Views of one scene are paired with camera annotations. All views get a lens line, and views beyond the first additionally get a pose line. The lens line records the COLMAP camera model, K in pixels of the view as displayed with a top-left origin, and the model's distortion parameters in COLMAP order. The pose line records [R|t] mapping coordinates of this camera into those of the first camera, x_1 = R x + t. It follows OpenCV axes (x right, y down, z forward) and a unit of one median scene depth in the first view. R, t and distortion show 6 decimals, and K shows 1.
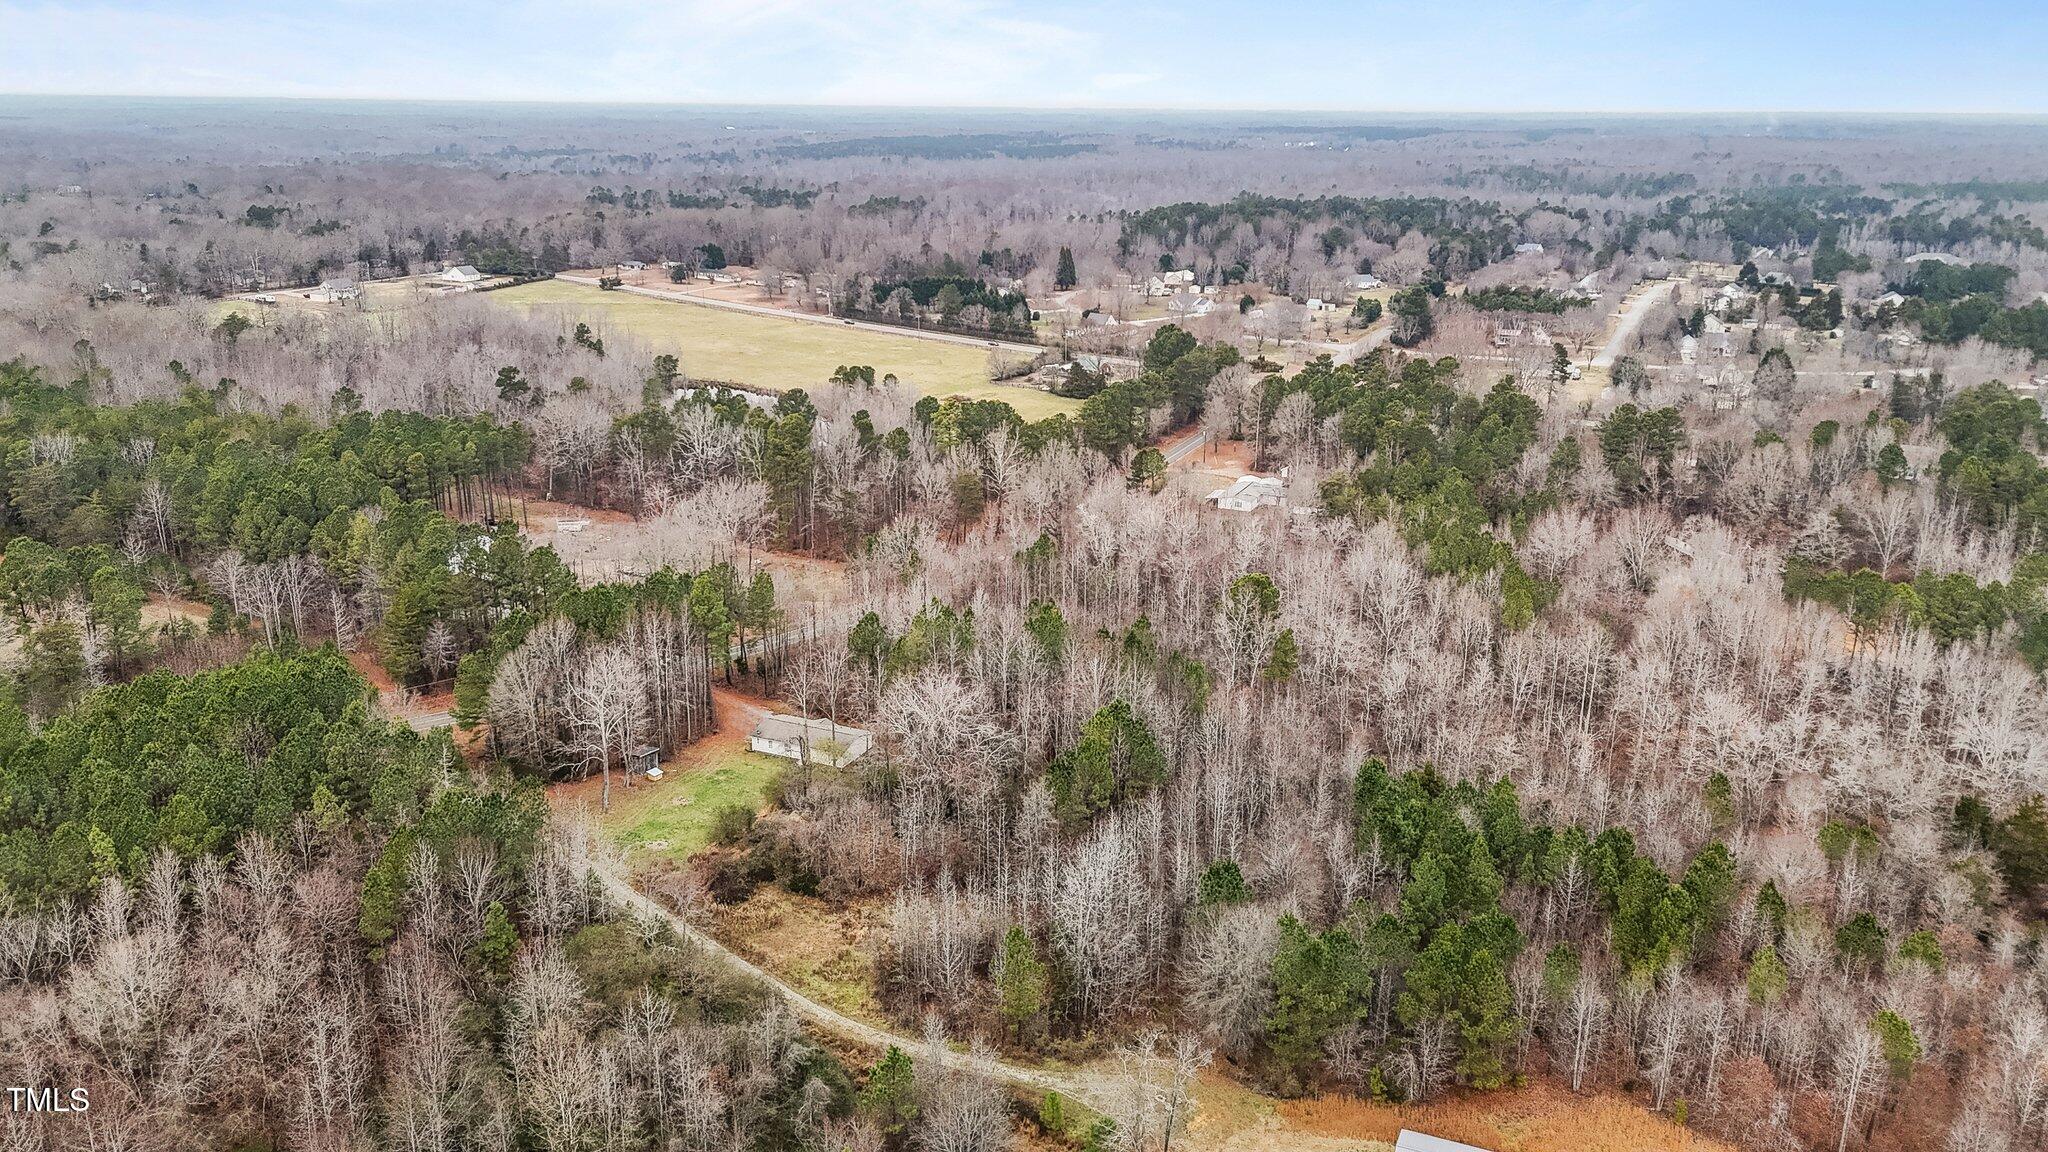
lens RADIAL K [[1477.5, 0, 1014.4], [0, 1477.5, 587.8], [0, 0, 1]] dist [0.055227, -0.054964]
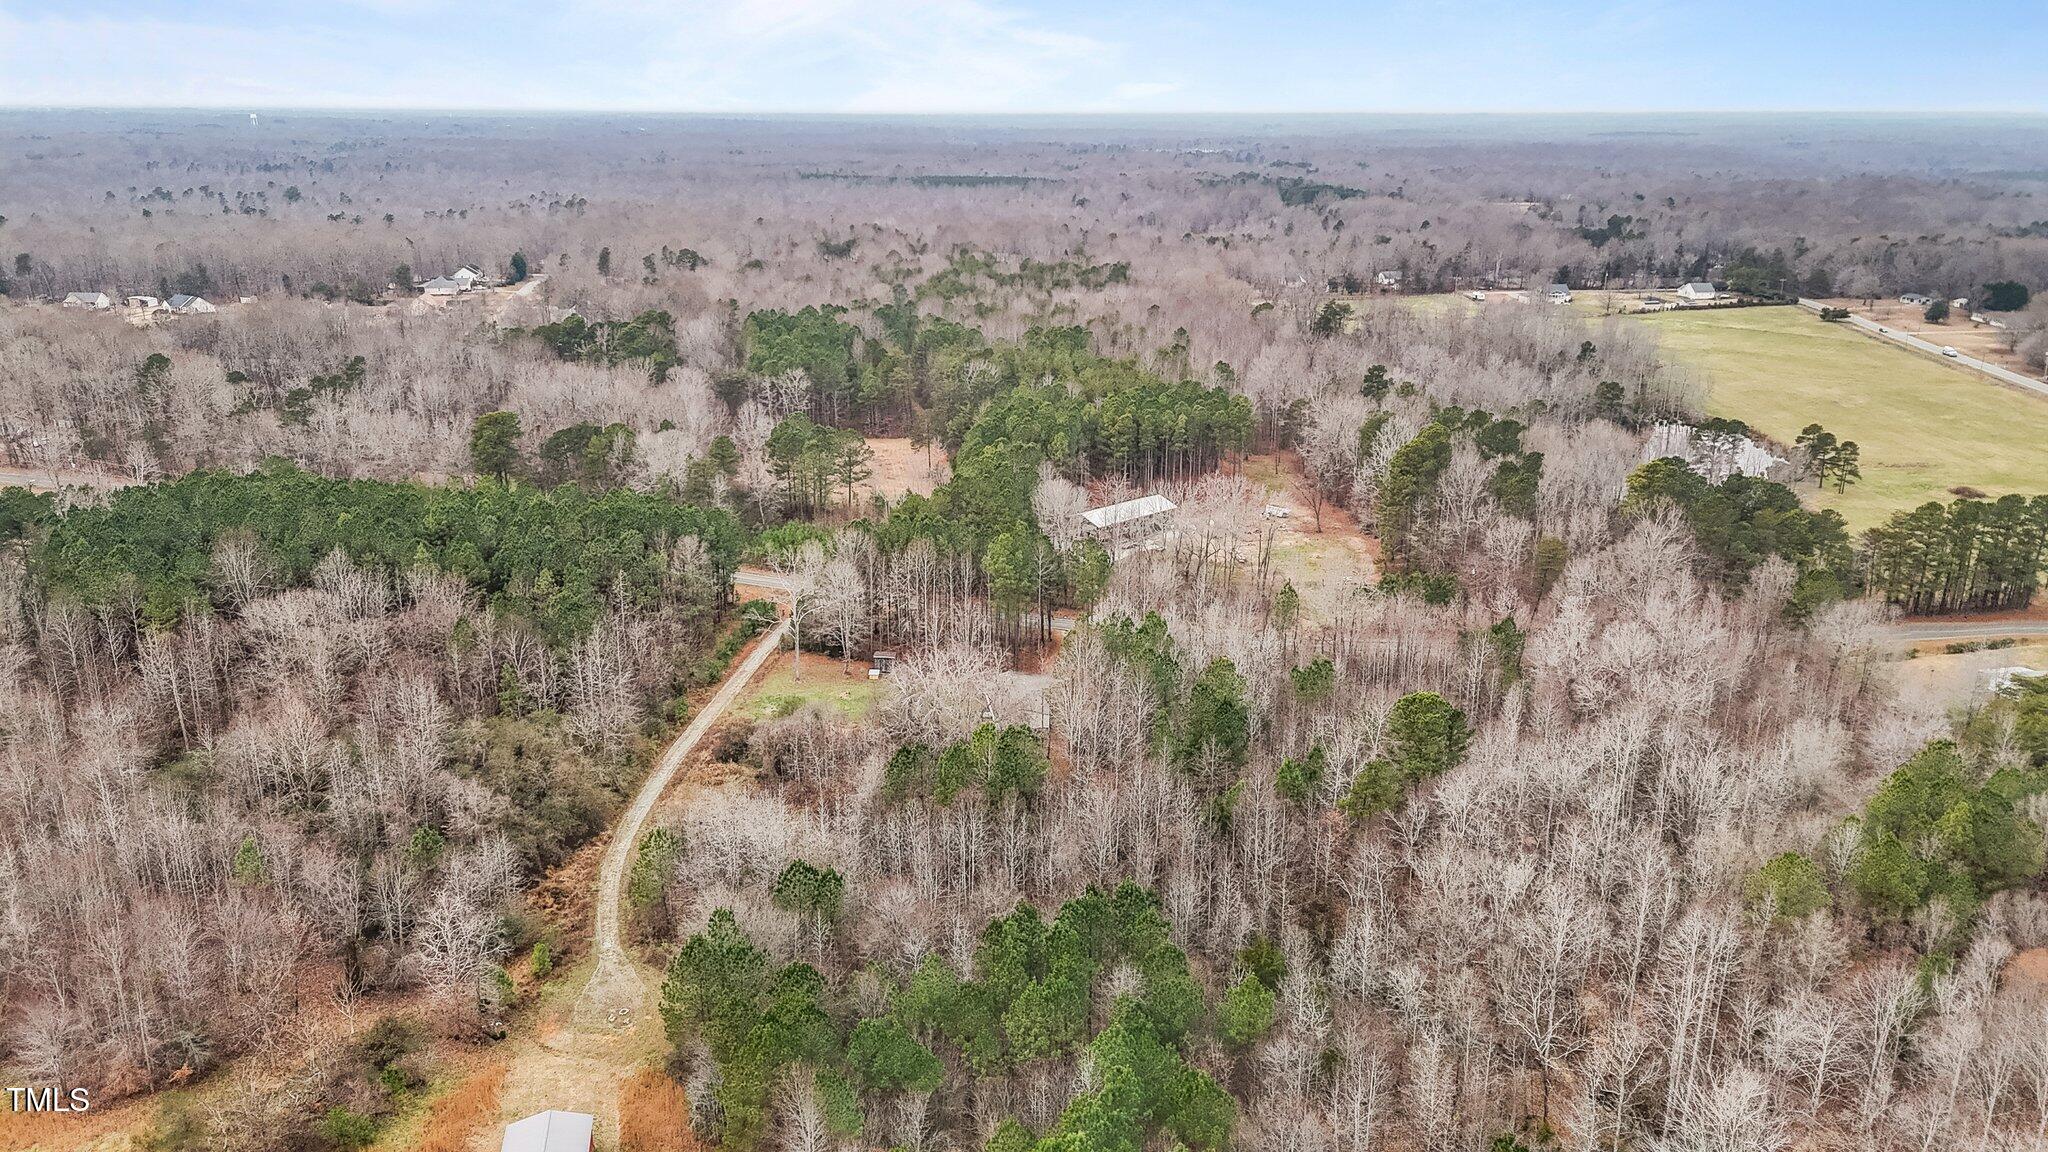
lens RADIAL K [[1477.5, 0, 1010.2], [0, 1477.5, 579.9], [0, 0, 1]] dist [0.055227, -0.054964]
pose [[0.528420, 0.245264, -0.812784, 0.231633], [-0.256431, 0.958756, 0.122597, -0.036549], [0.809330, 0.143641, 0.569520, 0.118969]]
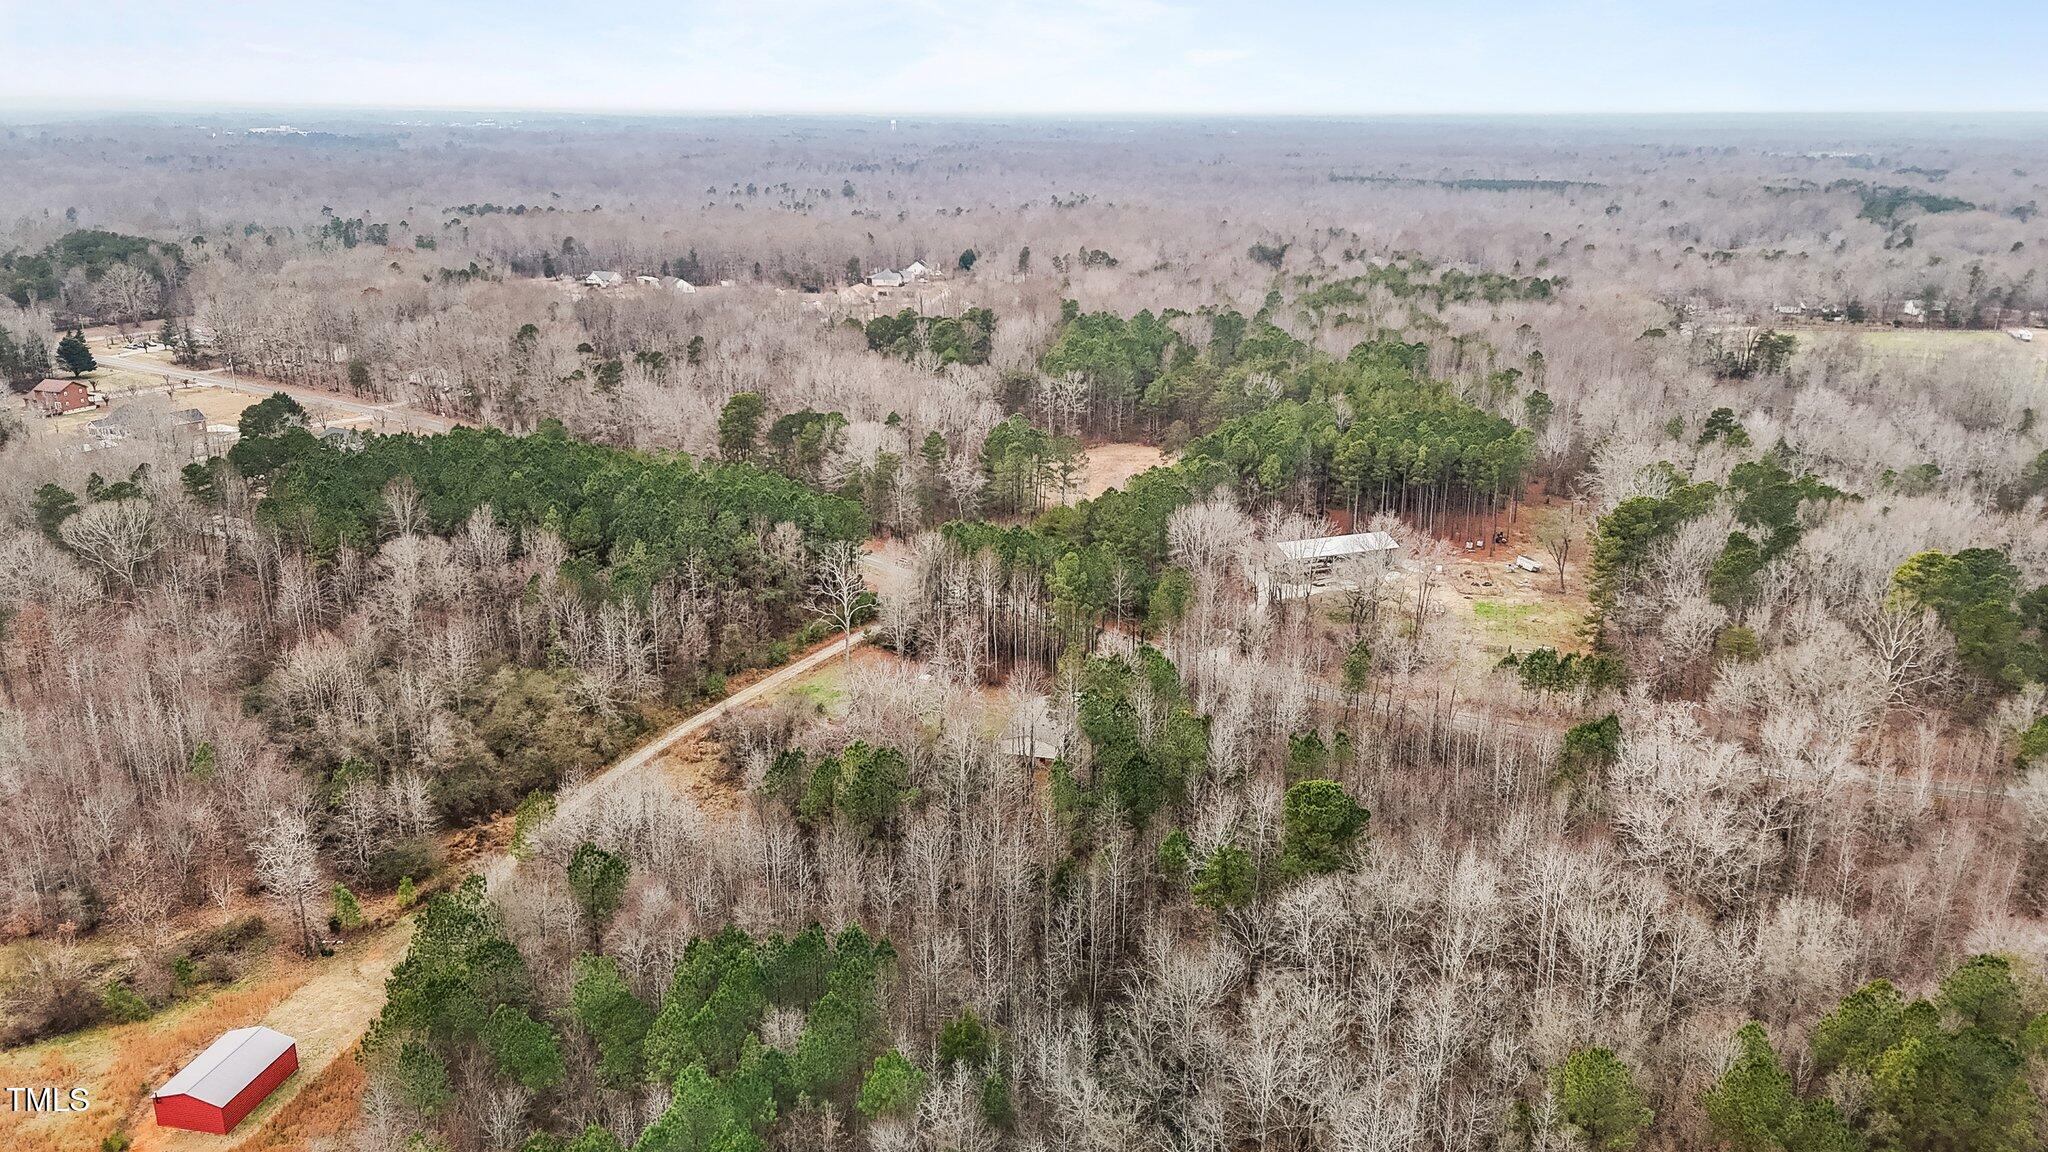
lens RADIAL K [[1477.5, 0, 1009.8], [0, 1477.5, 578.1], [0, 0, 1]] dist [0.055227, -0.054964]
pose [[0.167472, 0.283667, -0.944185, 0.260149], [-0.301515, 0.926560, 0.224892, -0.070579], [0.938638, 0.247023, 0.240702, 0.226452]]
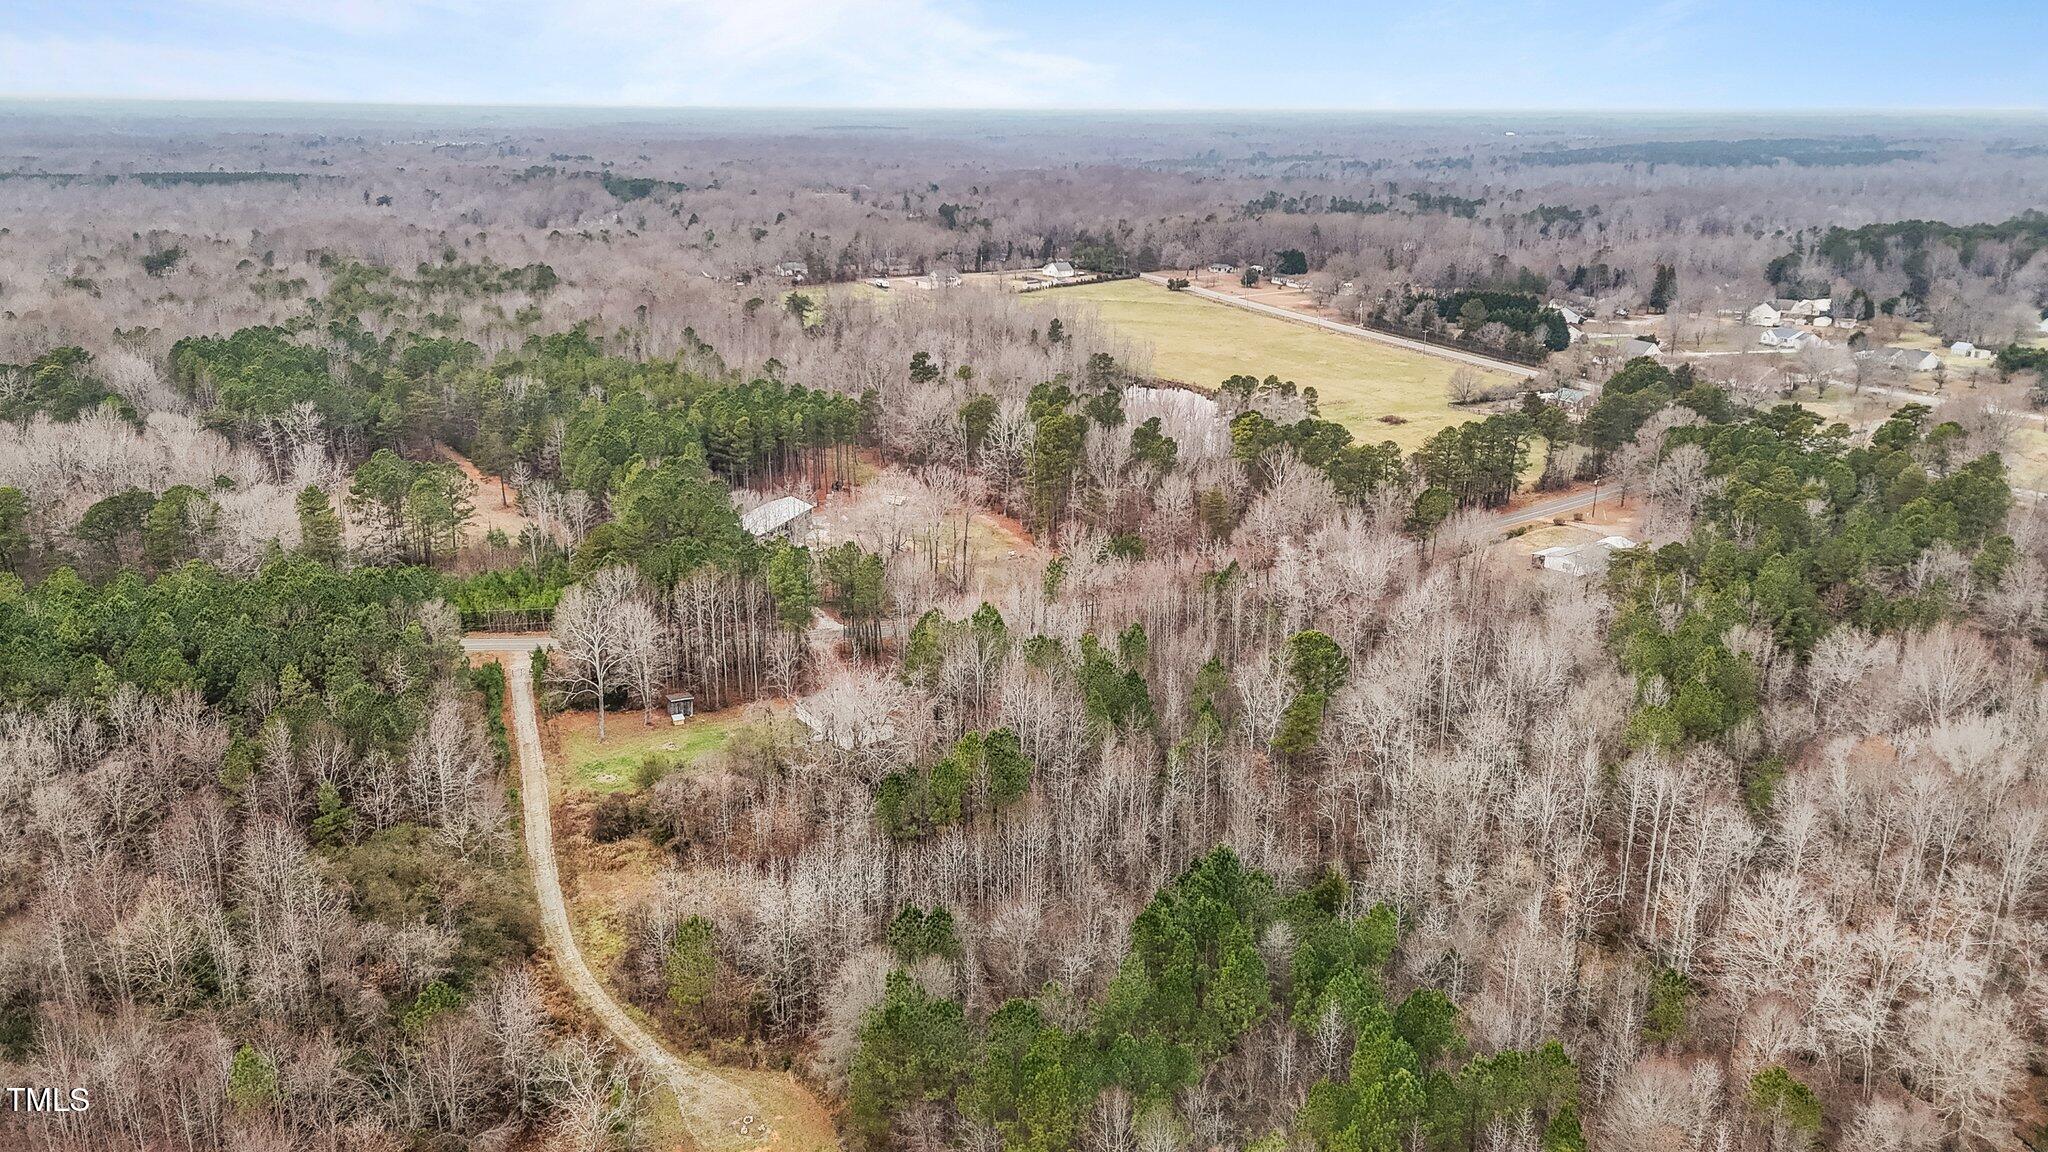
lens RADIAL K [[1477.5, 0, 1020.9], [0, 1477.5, 571.5], [0, 0, 1]] dist [0.055227, -0.054964]
pose [[0.873451, 0.139213, -0.466587, 0.143263], [-0.145772, 0.989069, 0.022217, -0.013270], [0.464580, 0.048609, 0.884196, 0.043664]]
